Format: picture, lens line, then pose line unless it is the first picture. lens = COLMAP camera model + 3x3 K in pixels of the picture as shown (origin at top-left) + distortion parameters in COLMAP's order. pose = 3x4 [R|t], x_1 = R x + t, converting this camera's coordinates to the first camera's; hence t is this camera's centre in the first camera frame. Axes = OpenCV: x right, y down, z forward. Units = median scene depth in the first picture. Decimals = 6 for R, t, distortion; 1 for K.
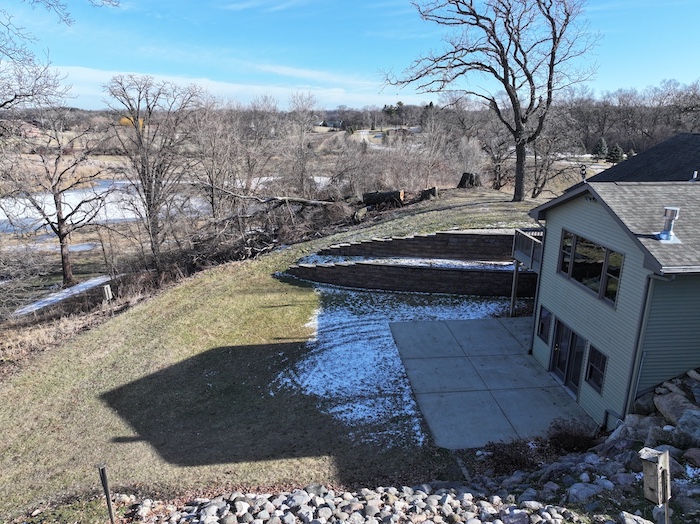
lens RADIAL K [[487.3, 0, 352.9], [0, 487.3, 260.4], [0, 0, 1]] dist [-0.001750, 0.015255]
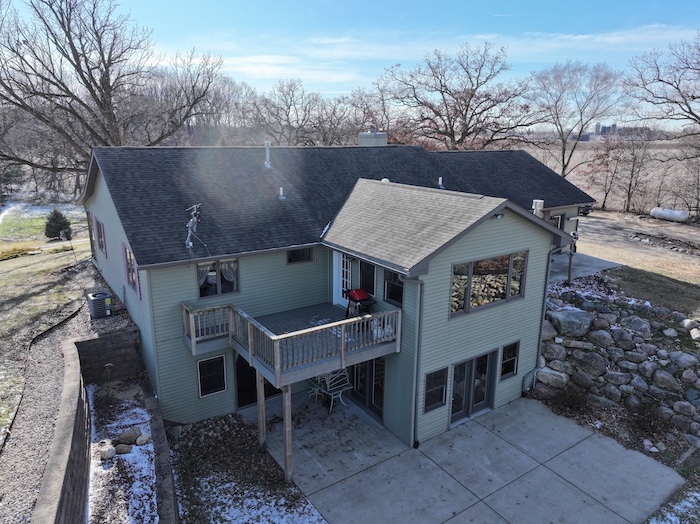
lens RADIAL K [[487.3, 0, 353.2], [0, 487.3, 261.5], [0, 0, 1]] dist [-0.001750, 0.015255]
pose [[-0.486121, -0.232115, 0.842501, -0.176746], [0.240359, 0.891384, 0.384269, -0.425554], [-0.840187, 0.389304, -0.377530, 1.437587]]
